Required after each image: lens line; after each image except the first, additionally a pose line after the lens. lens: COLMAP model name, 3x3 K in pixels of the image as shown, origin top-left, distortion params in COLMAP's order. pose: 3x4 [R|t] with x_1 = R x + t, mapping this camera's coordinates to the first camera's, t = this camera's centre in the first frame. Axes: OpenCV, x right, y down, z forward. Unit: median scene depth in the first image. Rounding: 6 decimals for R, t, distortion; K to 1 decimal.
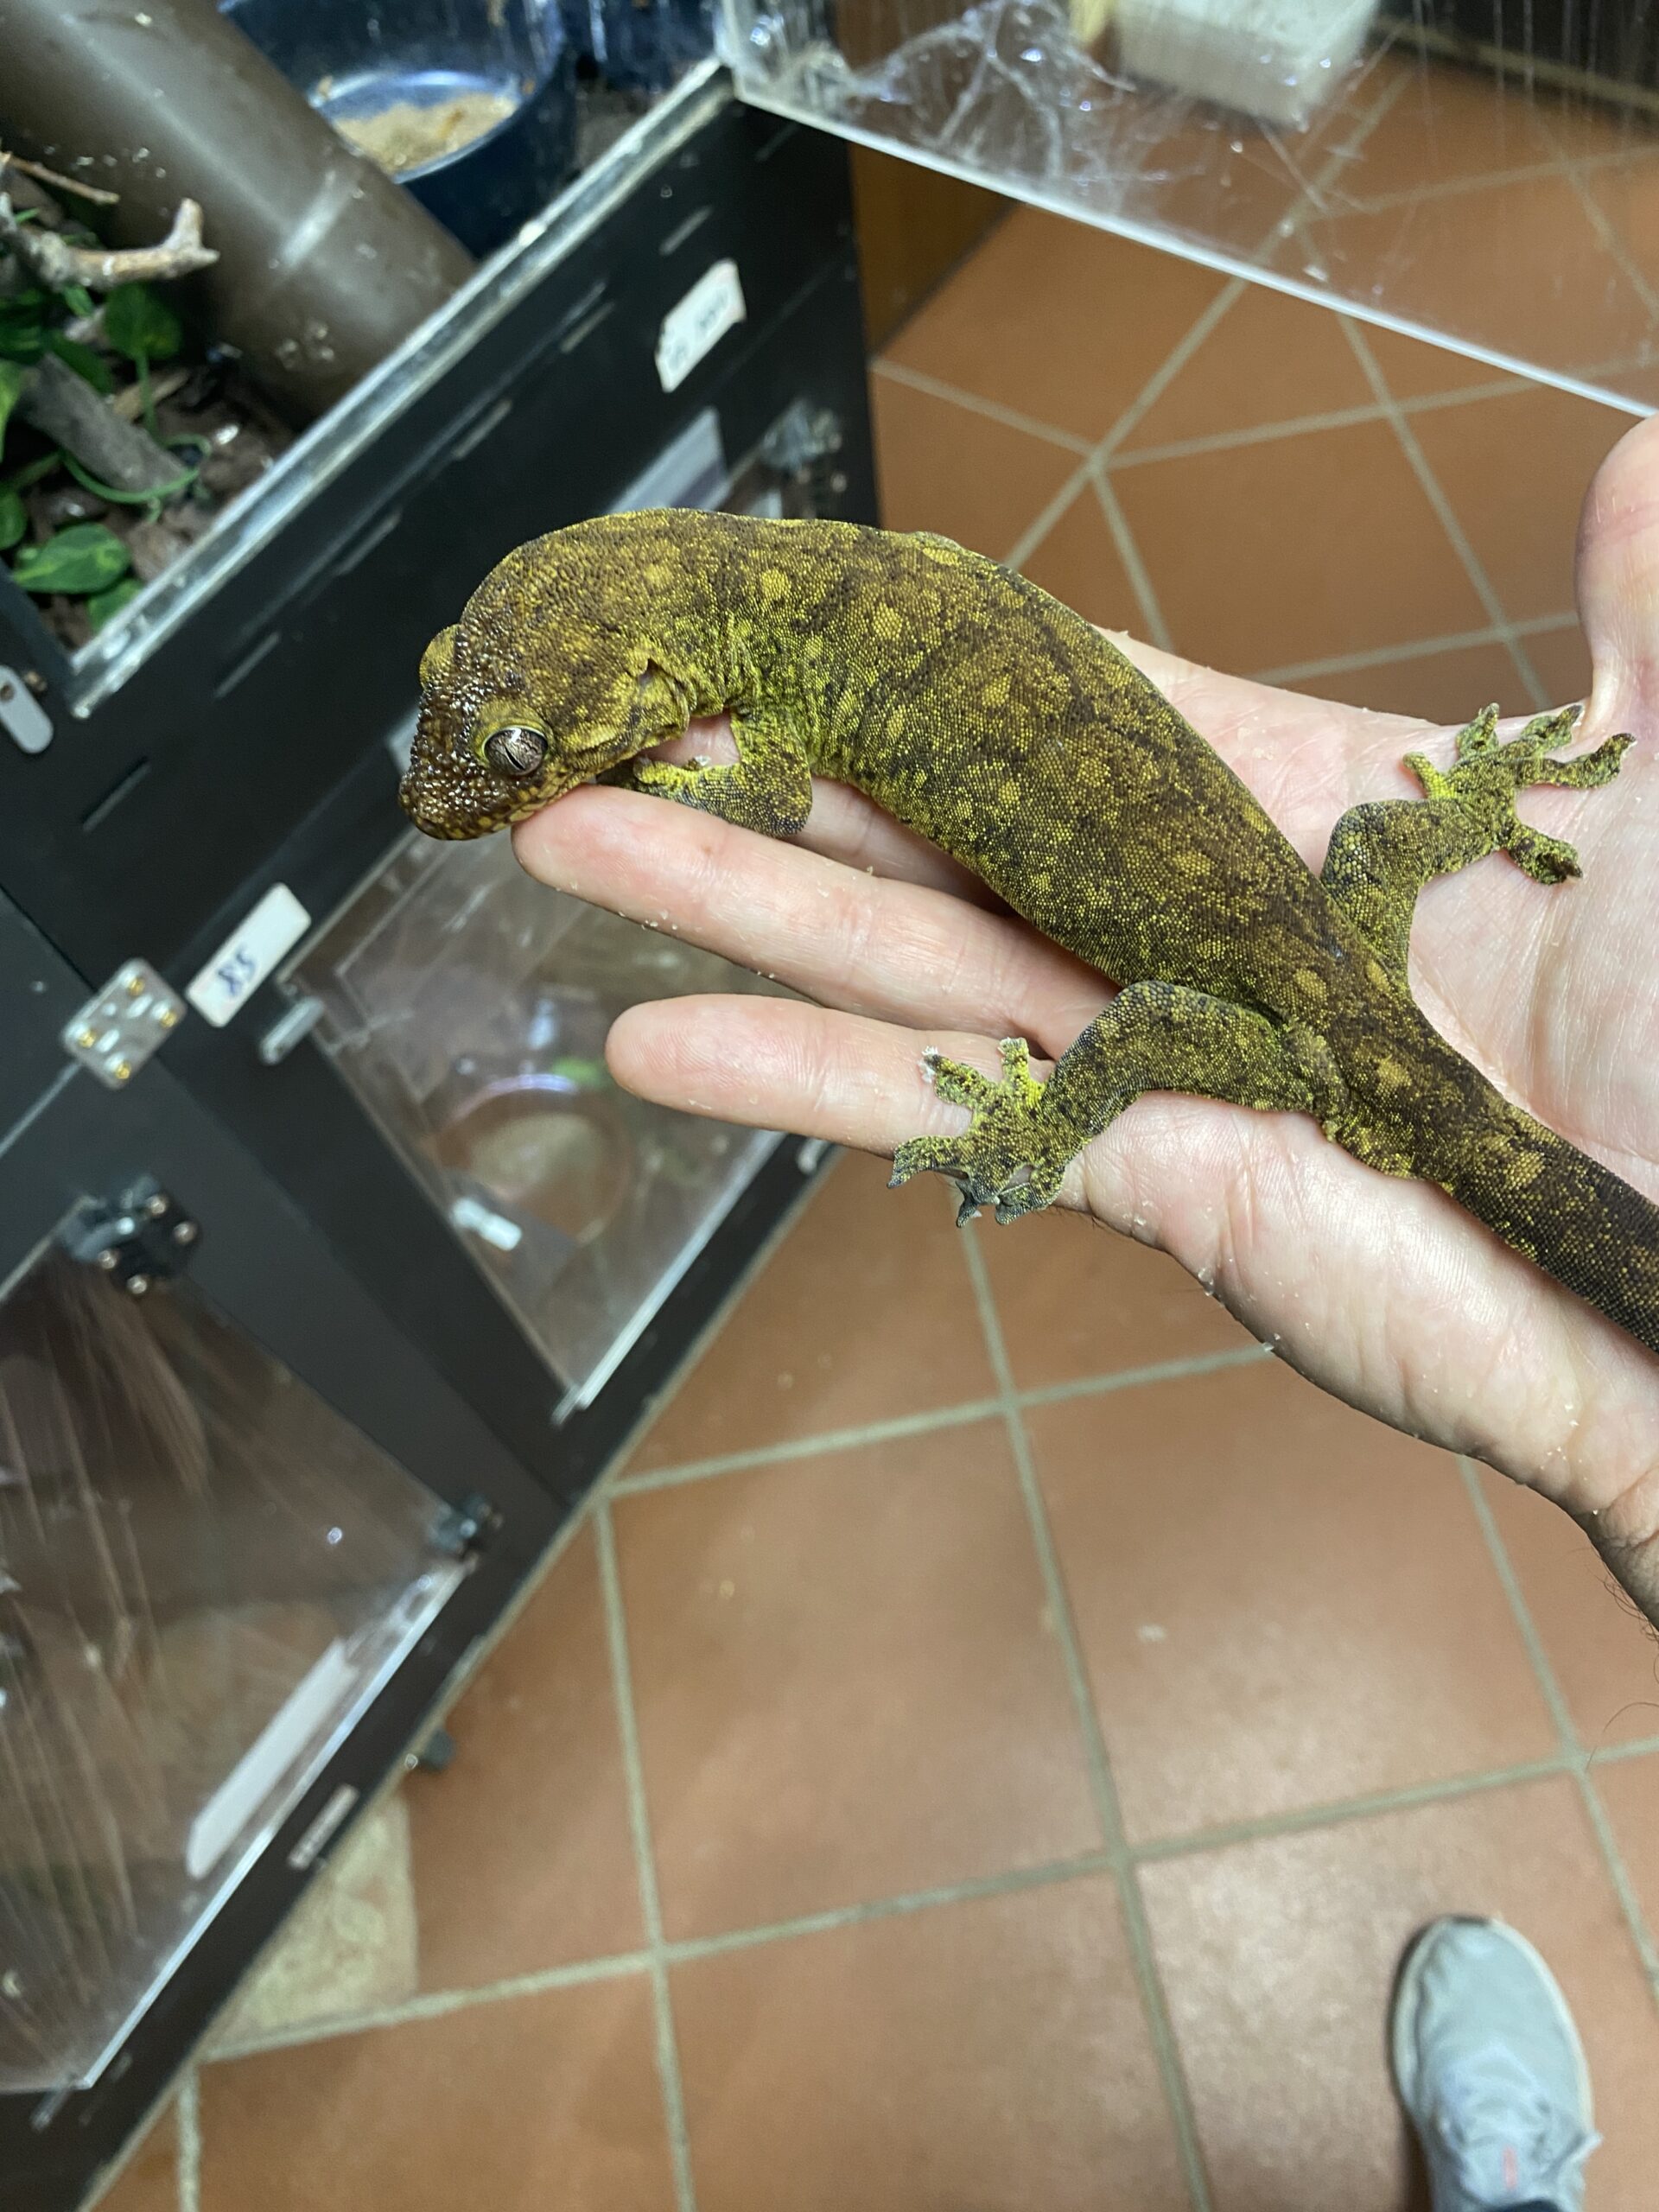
lens RADIAL K [[1680.7, 0, 829.5], [0, 1680.7, 1106.0], [0, 0, 1]] dist [-0.013148, -0.000823]
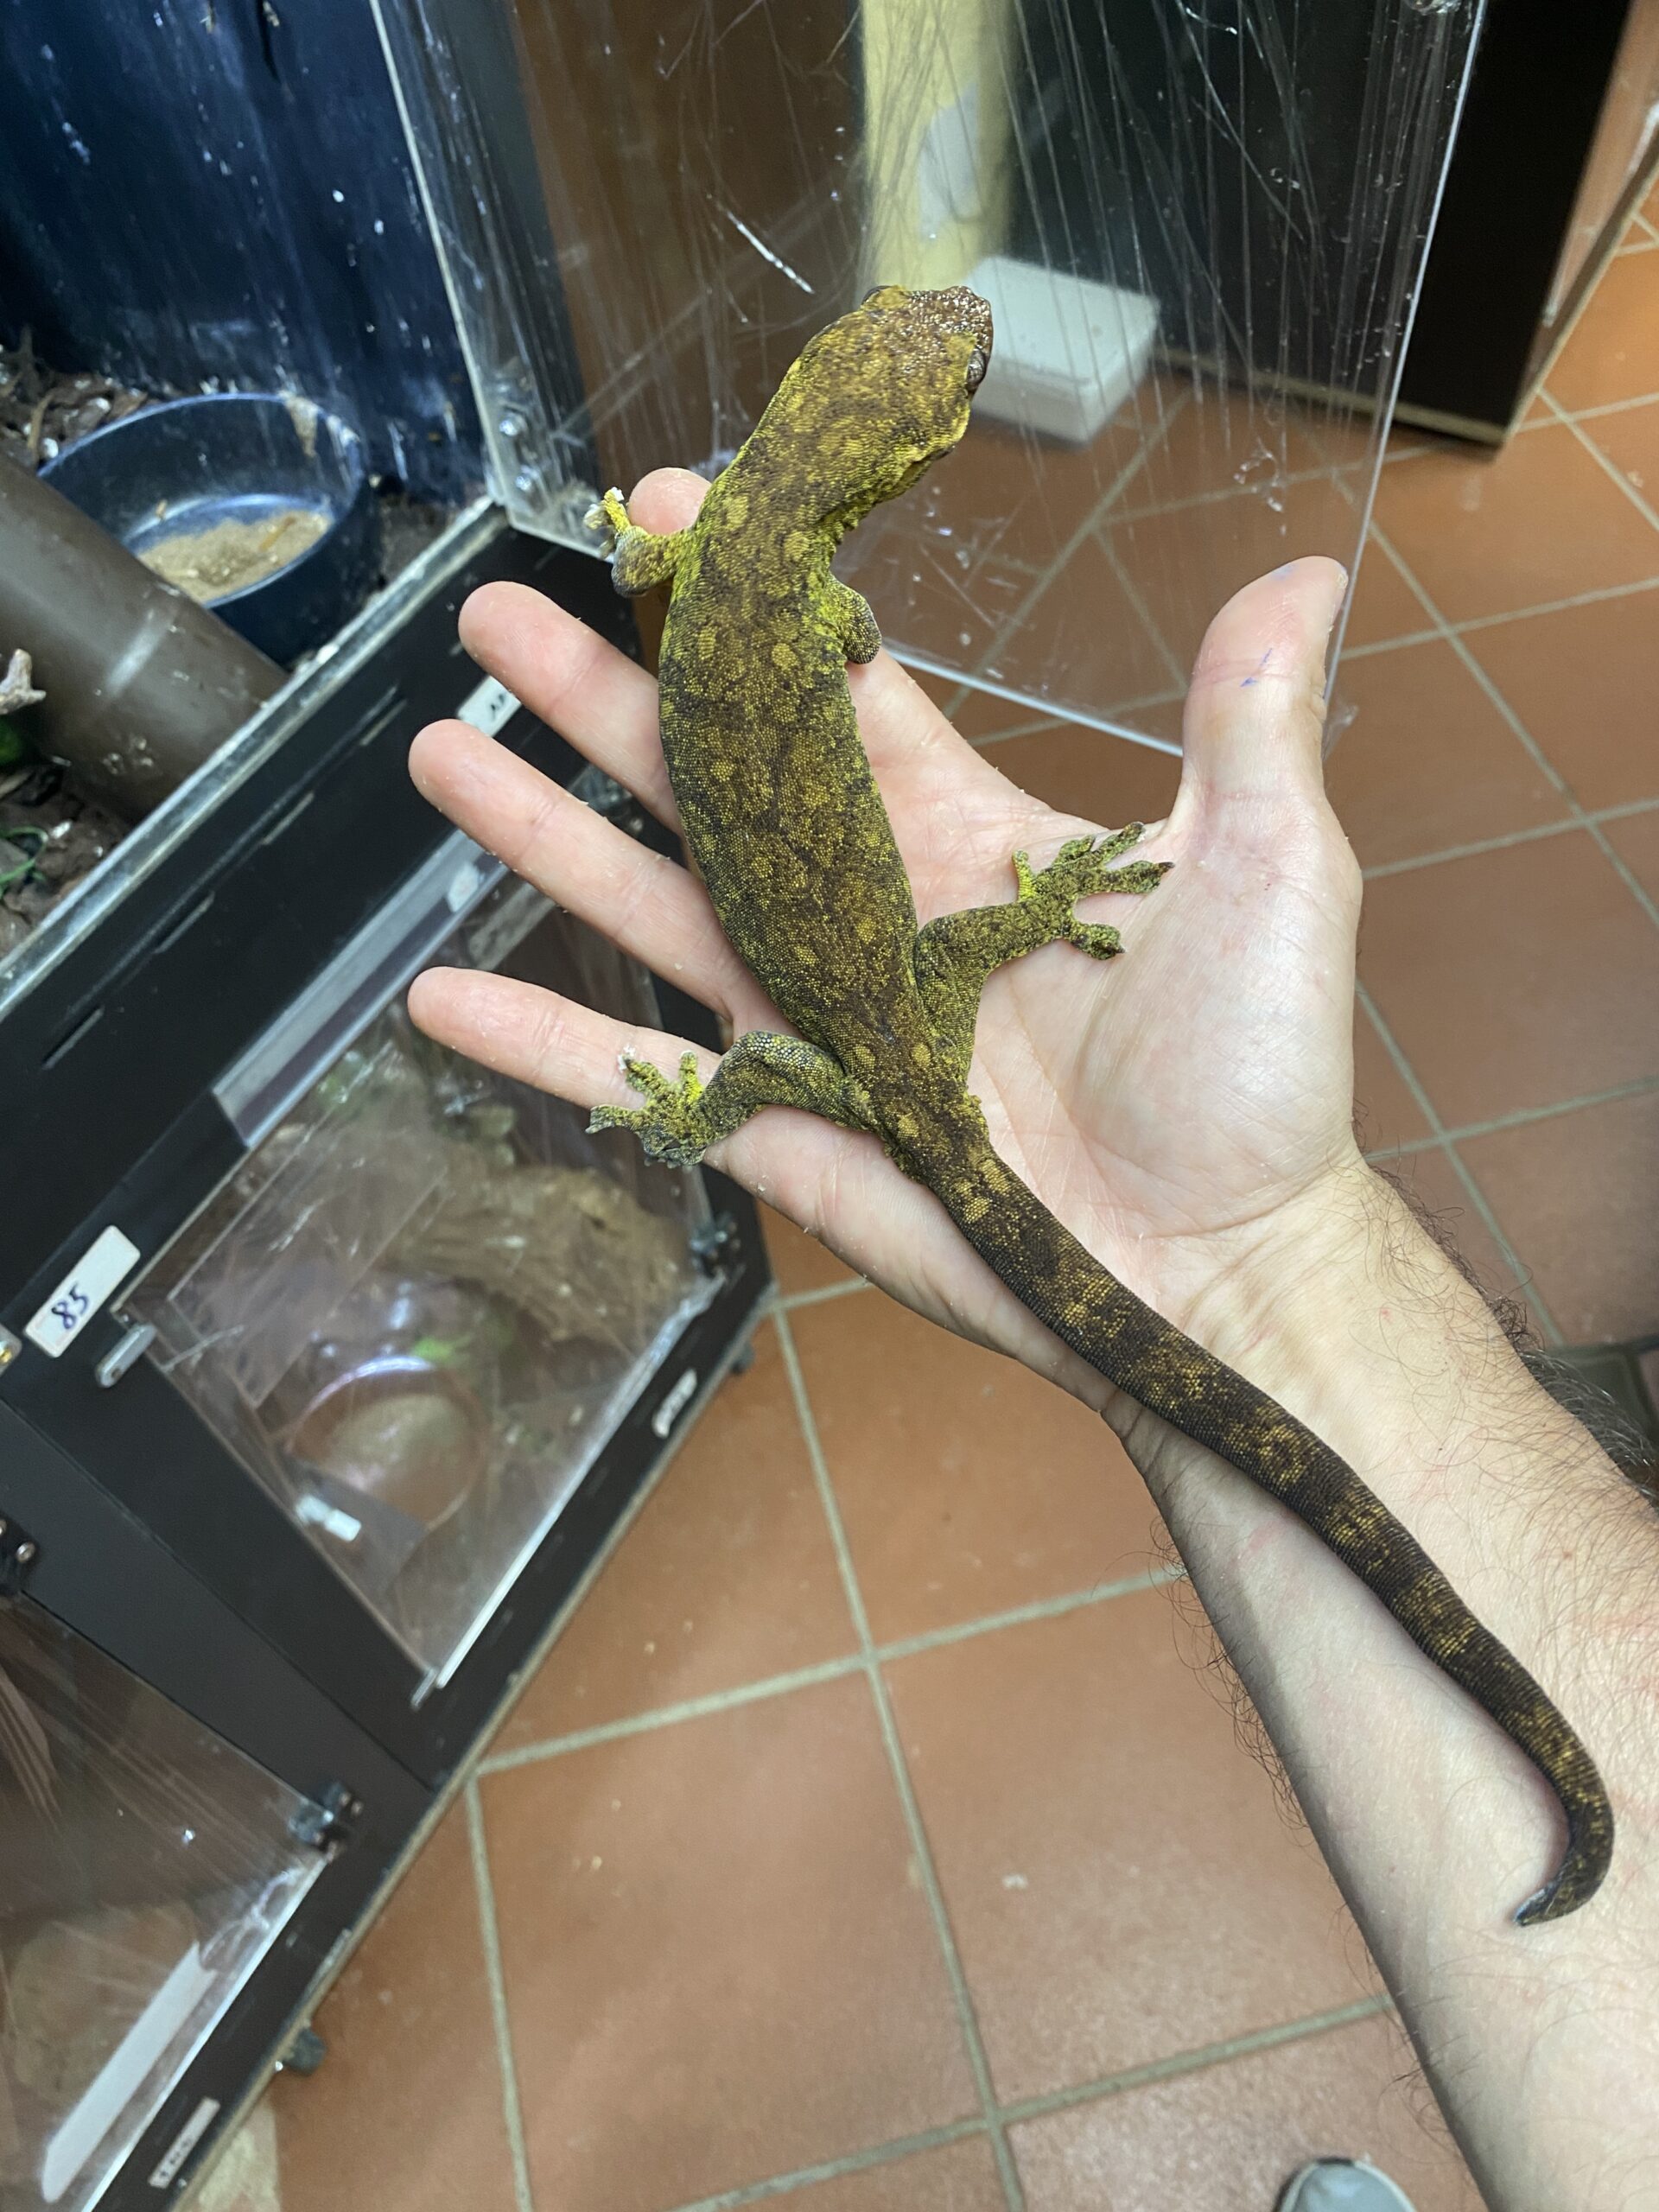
lens RADIAL K [[1693.4, 0, 804.2], [0, 1693.4, 1117.3], [0, 0, 1]] dist [-0.043864, 0.047331]
pose [[0.998226, -0.046061, 0.037714, 0.077445], [0.050451, 0.990847, -0.125211, -0.038100], [-0.031602, 0.126892, 0.991413, -0.098976]]
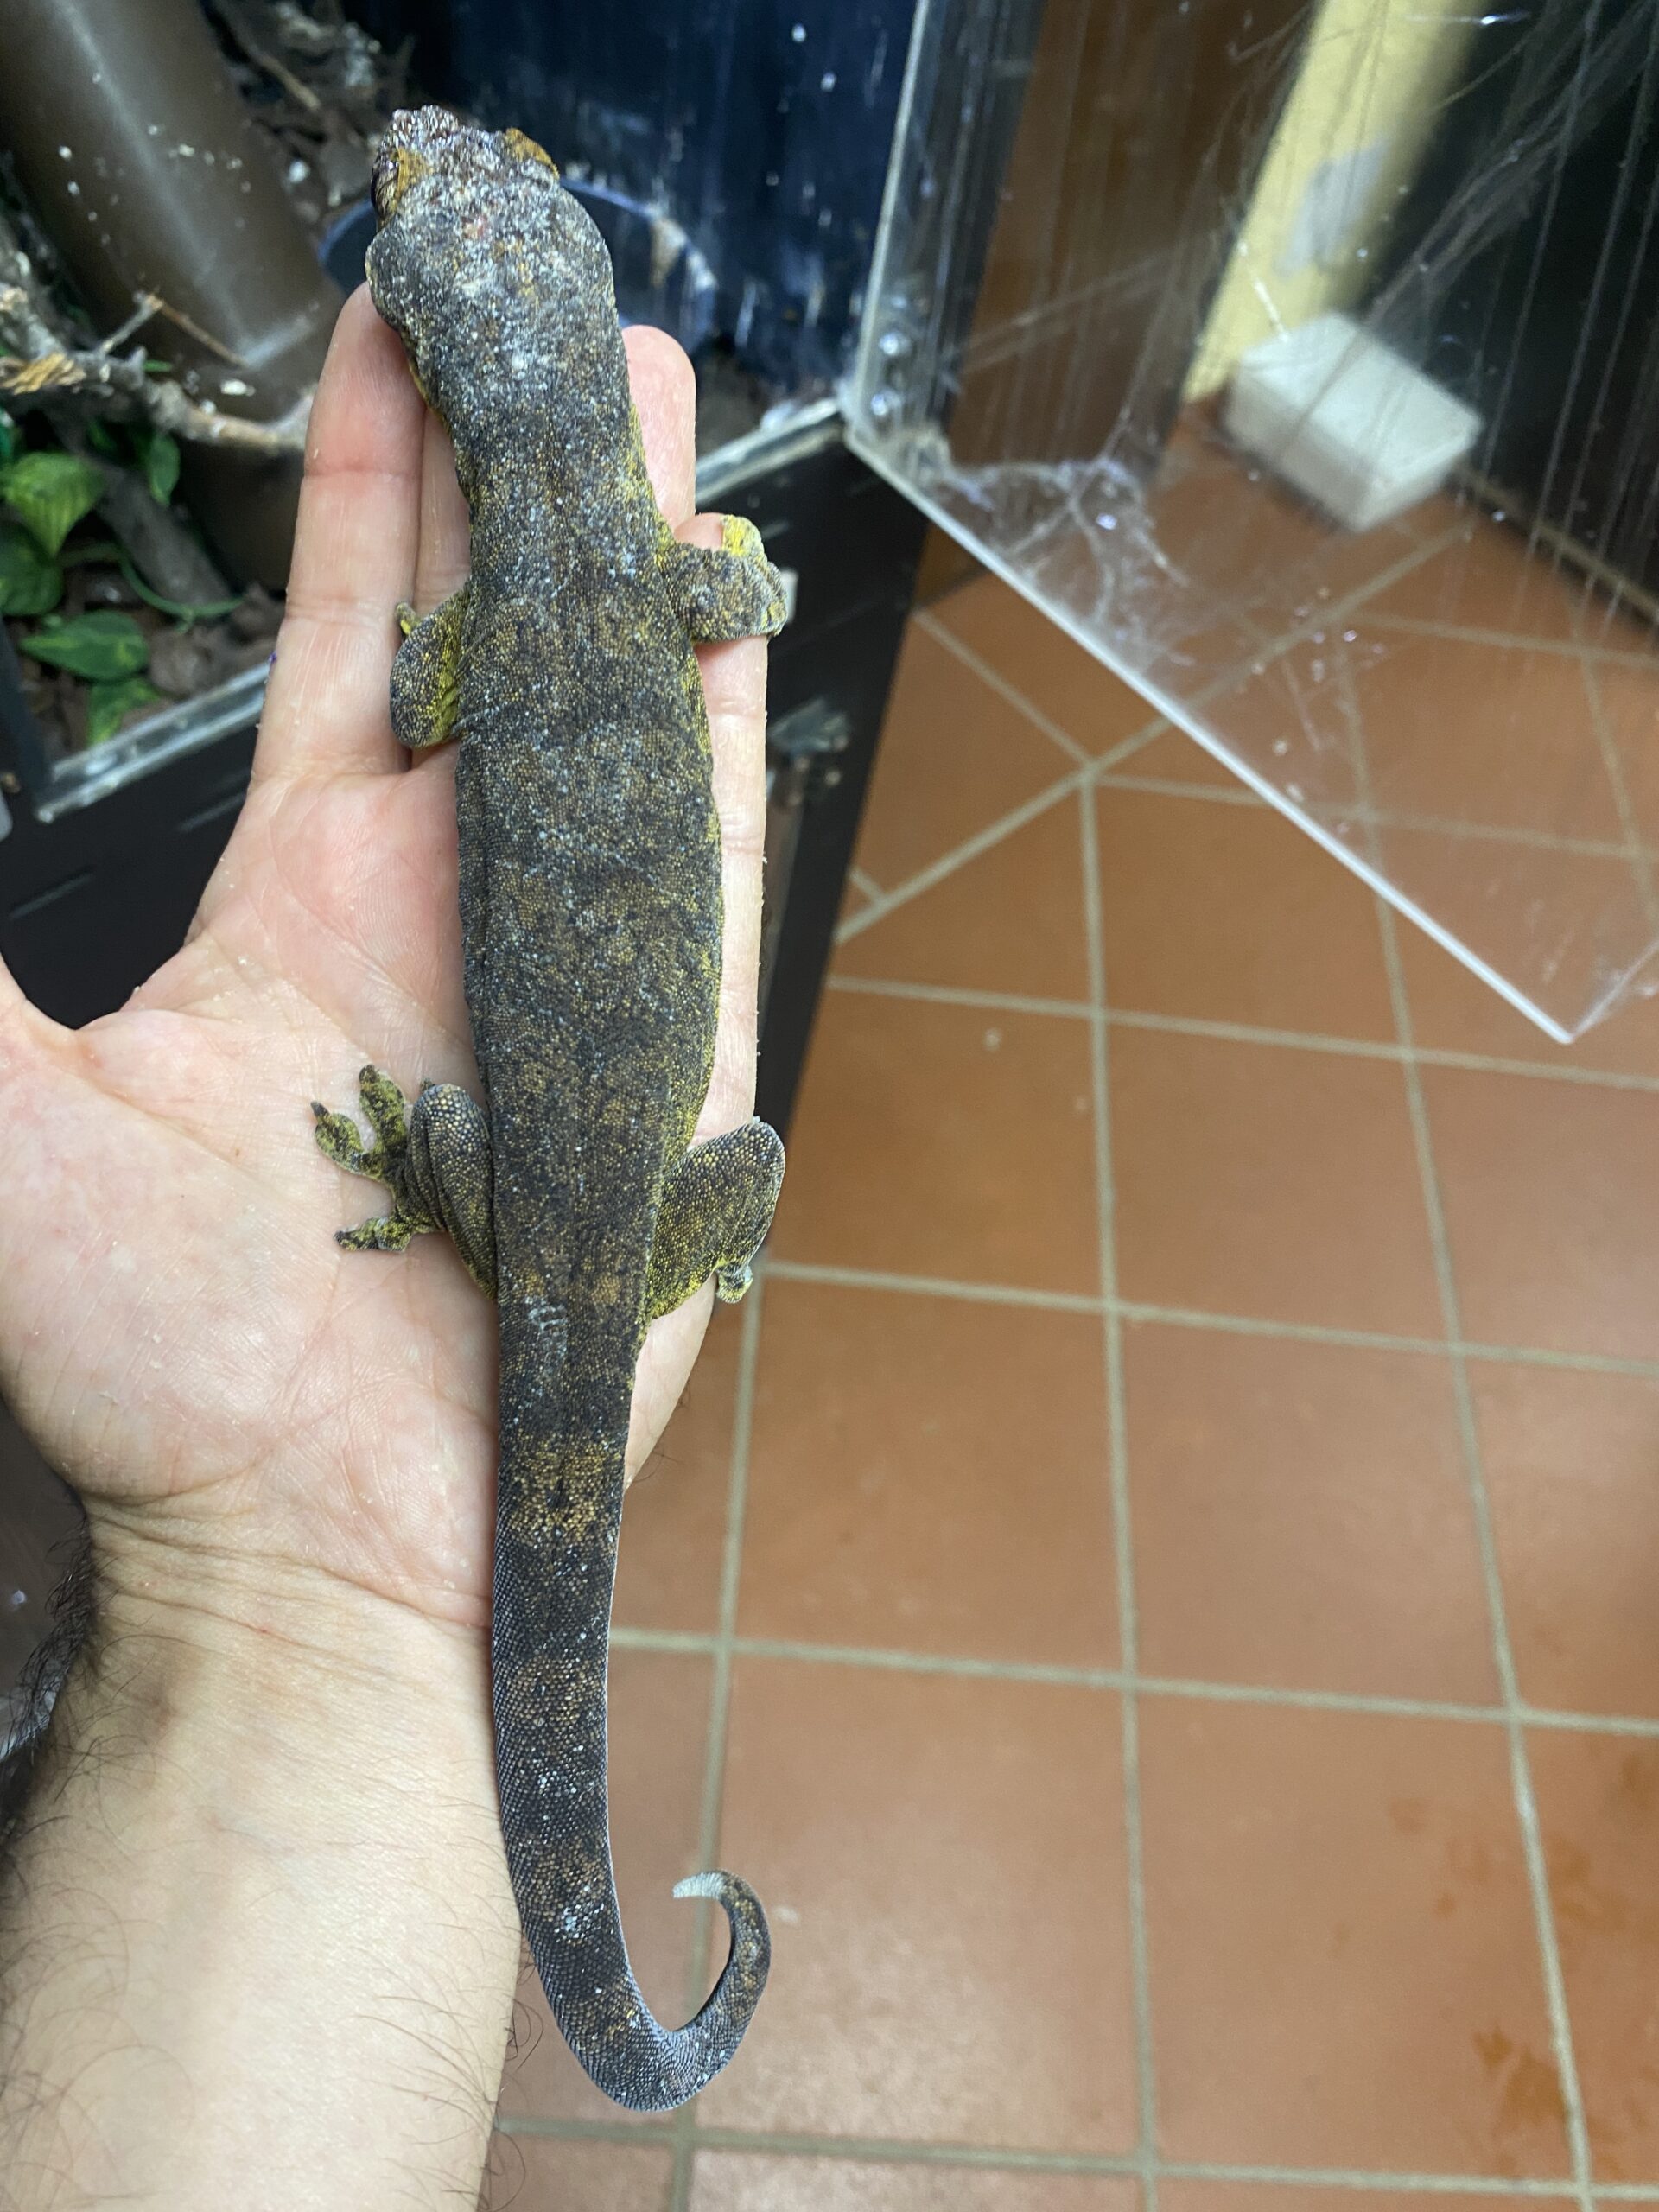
lens RADIAL K [[1682.5, 0, 793.8], [0, 1682.5, 1104.4], [0, 0, 1]] dist [-0.022377, 0.001709]
pose [[0.948343, 0.313355, 0.049546, -0.005779], [-0.308316, 0.947131, -0.088793, -0.088457], [-0.074751, 0.068930, 0.994817, -0.030670]]
